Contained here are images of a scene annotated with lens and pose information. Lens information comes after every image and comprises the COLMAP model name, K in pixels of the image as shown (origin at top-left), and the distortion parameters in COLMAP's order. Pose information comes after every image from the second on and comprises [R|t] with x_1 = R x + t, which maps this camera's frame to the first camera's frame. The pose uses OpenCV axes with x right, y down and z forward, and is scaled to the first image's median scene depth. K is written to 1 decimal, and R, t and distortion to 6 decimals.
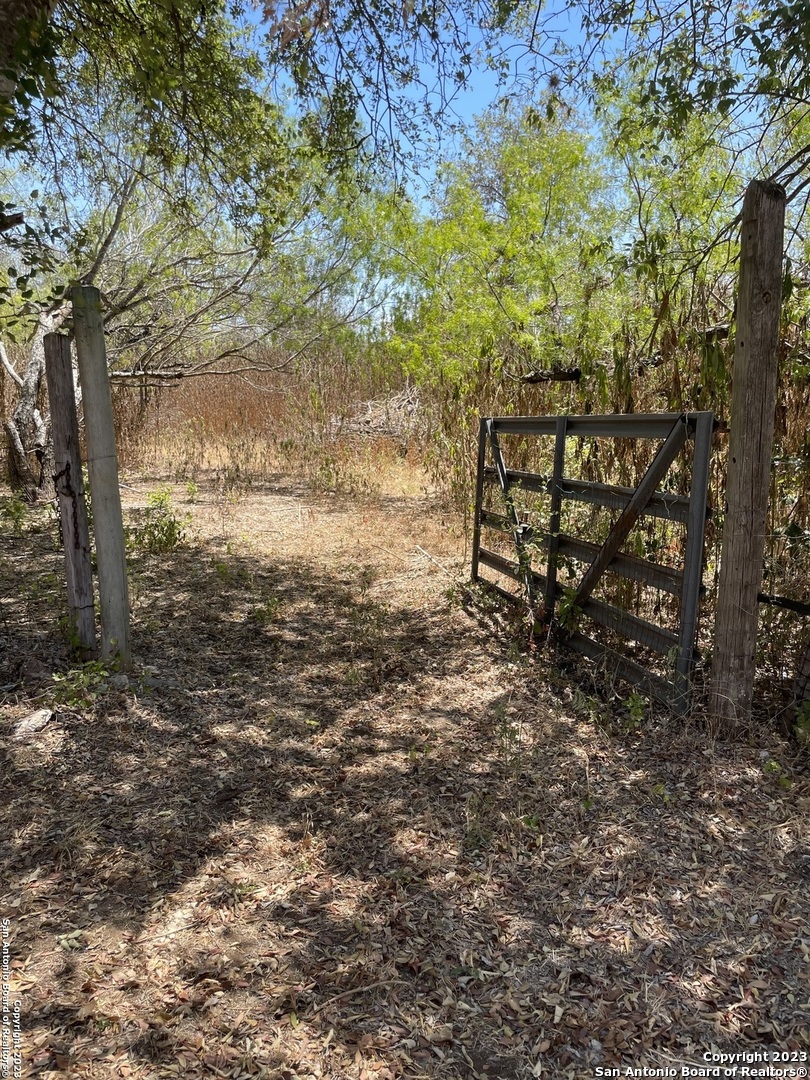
lens RADIAL K [[825.8, 0, 405.0], [0, 825.8, 540.0], [0, 0, 1]] dist [0.113628, -0.141000]
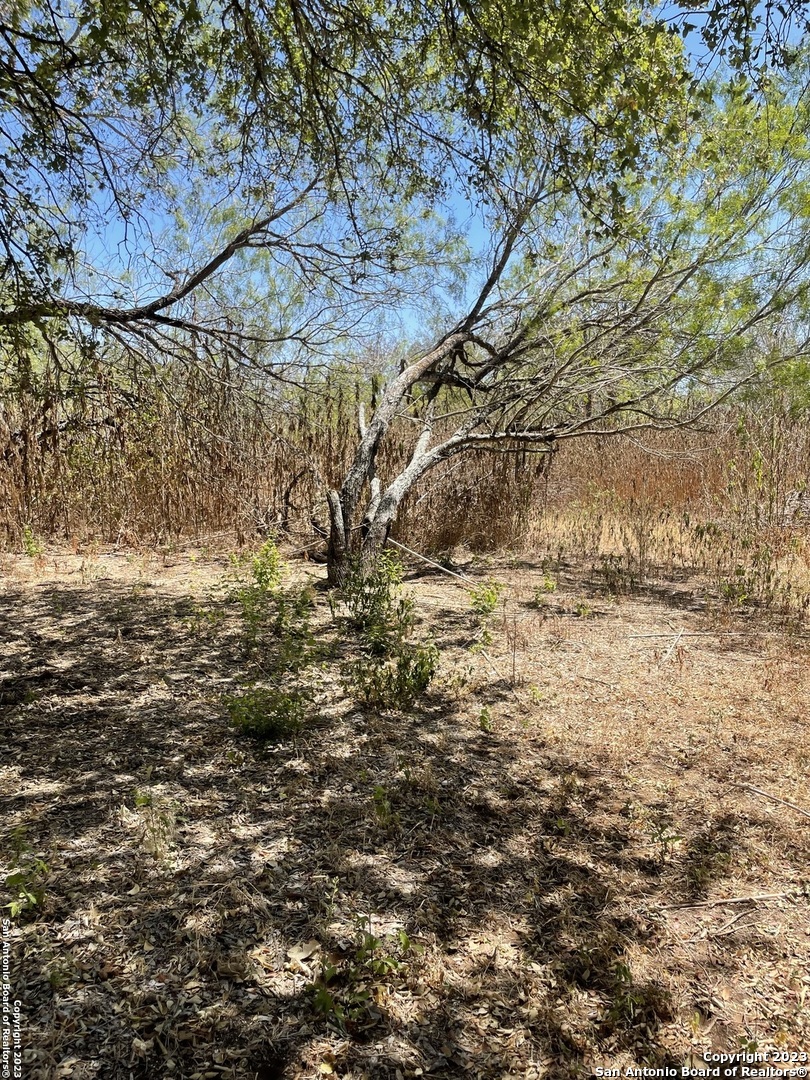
lens RADIAL K [[825.8, 0, 405.0], [0, 825.8, 540.0], [0, 0, 1]] dist [0.113628, -0.141000]
pose [[0.844606, 0.061684, -0.531823, 0.030303], [-0.106323, 0.992881, -0.053695, -0.049375], [0.524725, 0.101896, 0.845151, 0.302321]]
